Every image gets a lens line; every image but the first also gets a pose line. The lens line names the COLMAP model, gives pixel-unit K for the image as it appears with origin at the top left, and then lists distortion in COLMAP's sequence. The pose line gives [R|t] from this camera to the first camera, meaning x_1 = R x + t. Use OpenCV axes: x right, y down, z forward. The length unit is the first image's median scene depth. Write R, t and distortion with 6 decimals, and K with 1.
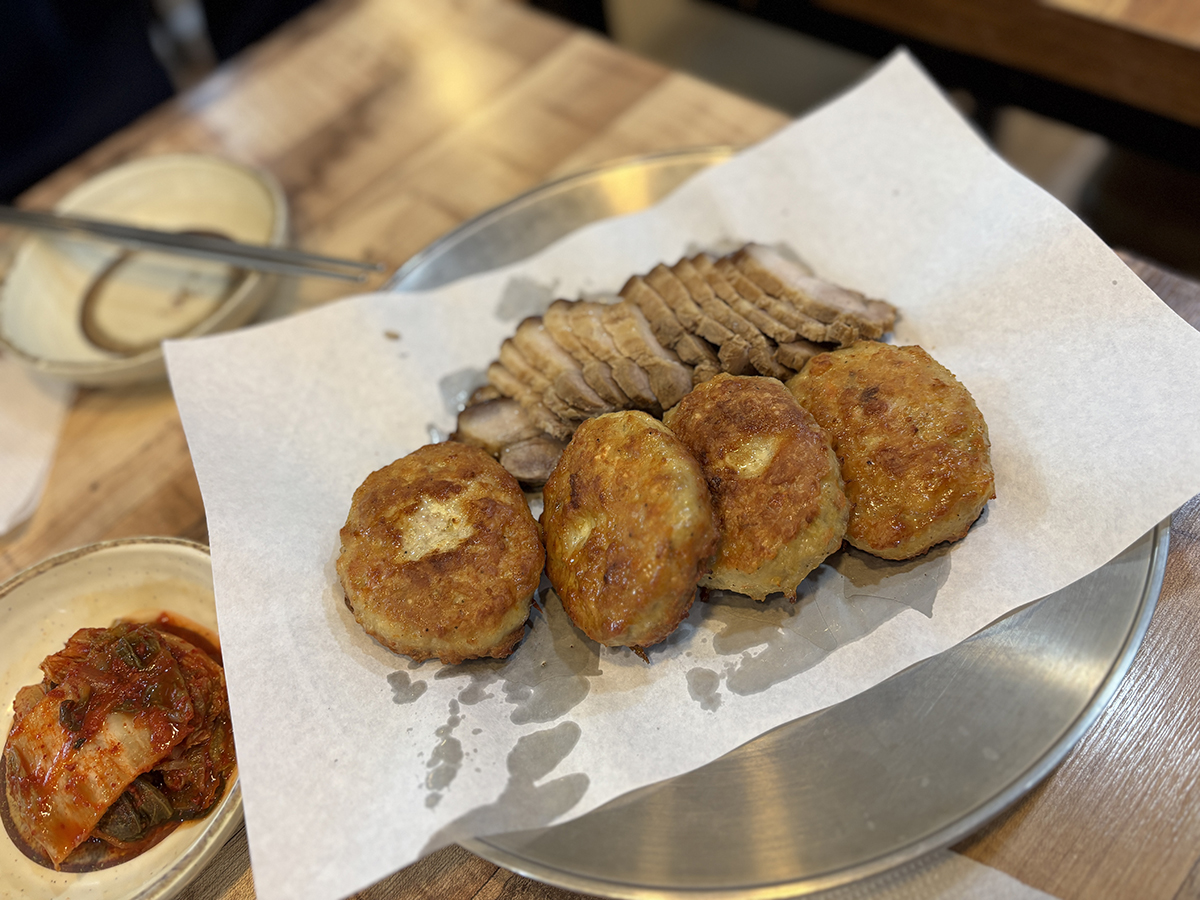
lens RADIAL K [[928.1, 0, 594.1], [0, 928.1, 440.4], [0, 0, 1]] dist [-0.041142, -0.041883]
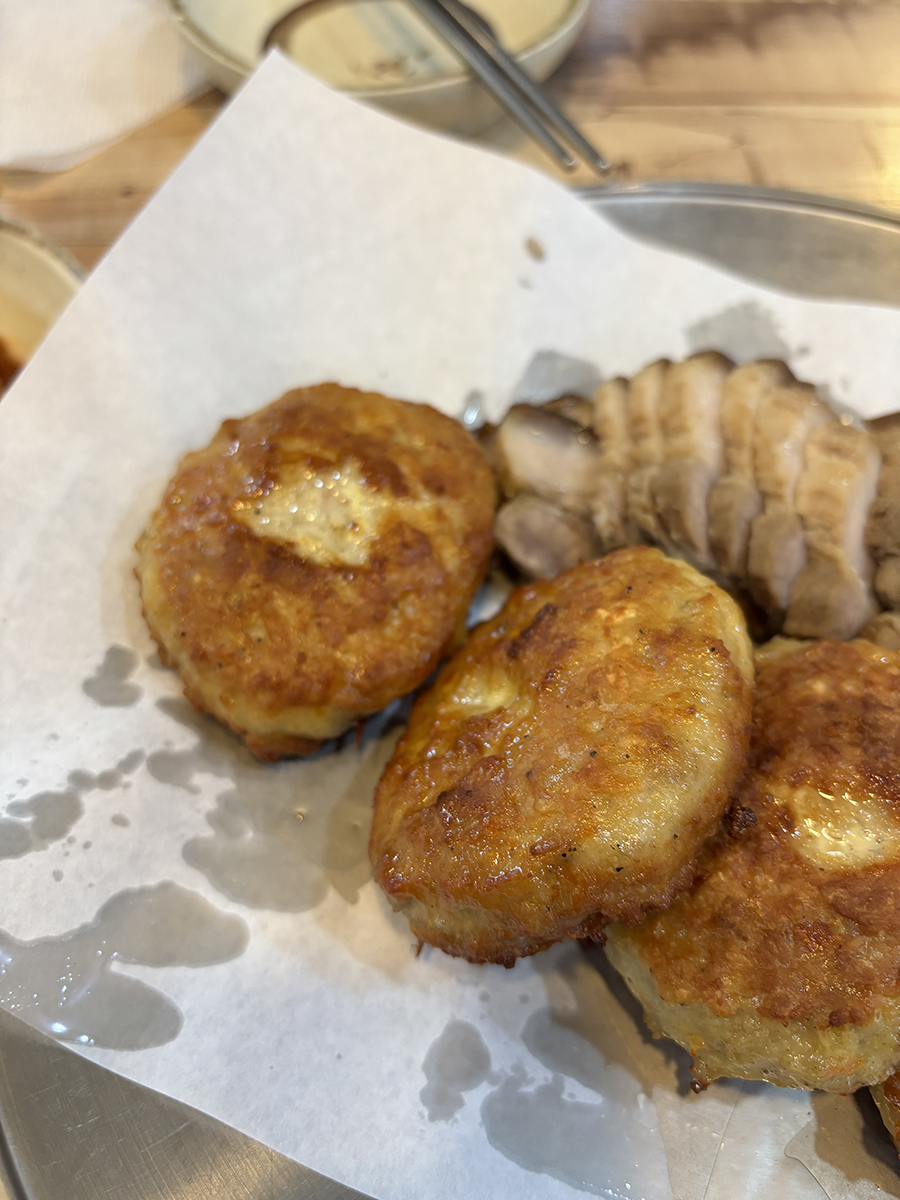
lens RADIAL K [[928.1, 0, 471.2], [0, 928.1, 600.9], [0, 0, 1]] dist [-0.041142, -0.041883]
pose [[0.707358, 0.671951, -0.219379, 0.058652], [-0.641346, 0.740595, 0.200484, -0.041534], [0.297187, -0.001116, 0.954819, 0.483244]]
